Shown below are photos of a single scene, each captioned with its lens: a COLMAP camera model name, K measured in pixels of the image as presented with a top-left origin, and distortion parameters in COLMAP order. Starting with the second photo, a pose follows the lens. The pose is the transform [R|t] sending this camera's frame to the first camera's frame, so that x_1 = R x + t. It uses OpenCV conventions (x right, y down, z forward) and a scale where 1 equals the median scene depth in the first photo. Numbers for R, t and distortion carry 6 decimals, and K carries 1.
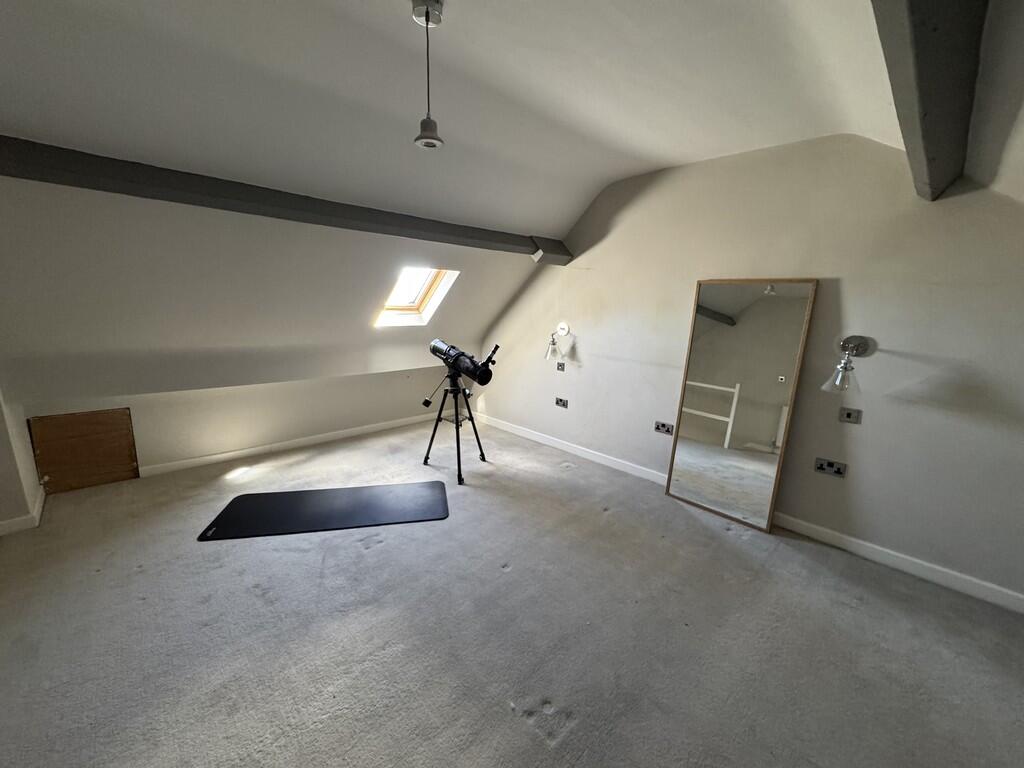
lens RADIAL K [[405.1, 0, 508.7], [0, 405.1, 383.4], [0, 0, 1]] dist [-0.000072, -0.000146]
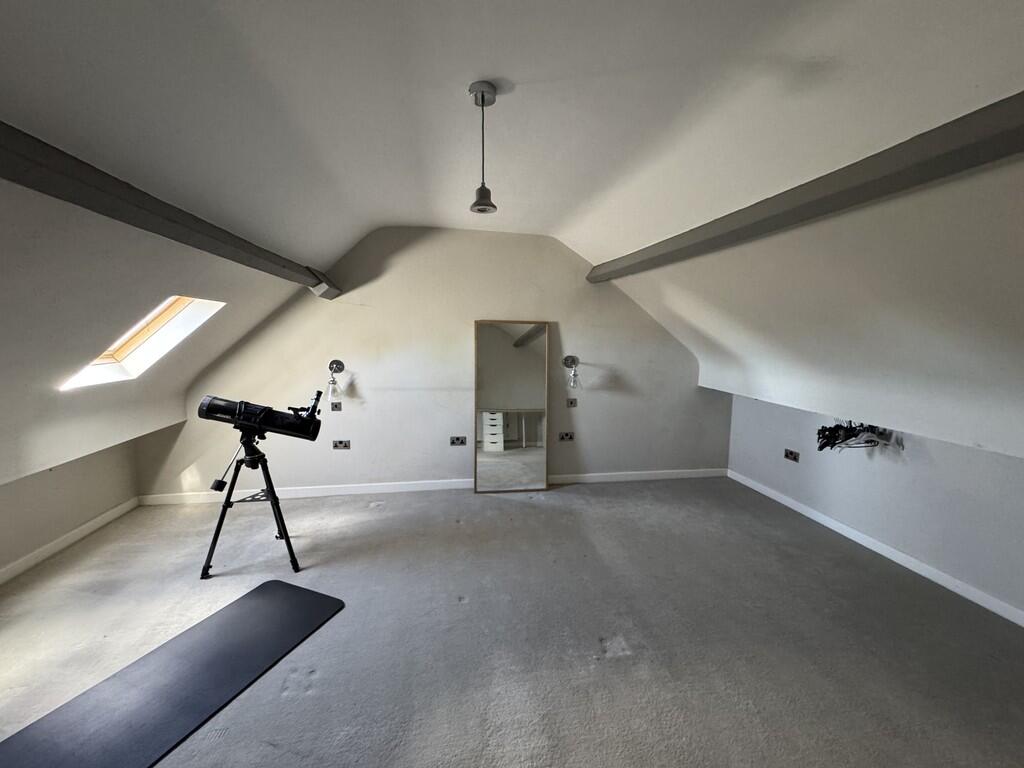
lens RADIAL K [[405.1, 0, 508.7], [0, 405.1, 383.4], [0, 0, 1]] dist [-0.000072, -0.000146]
pose [[0.569784, -0.119389, 0.813076, -0.489509], [0.166471, 0.985647, 0.028070, -0.066929], [-0.804757, 0.119360, 0.581481, 0.168758]]
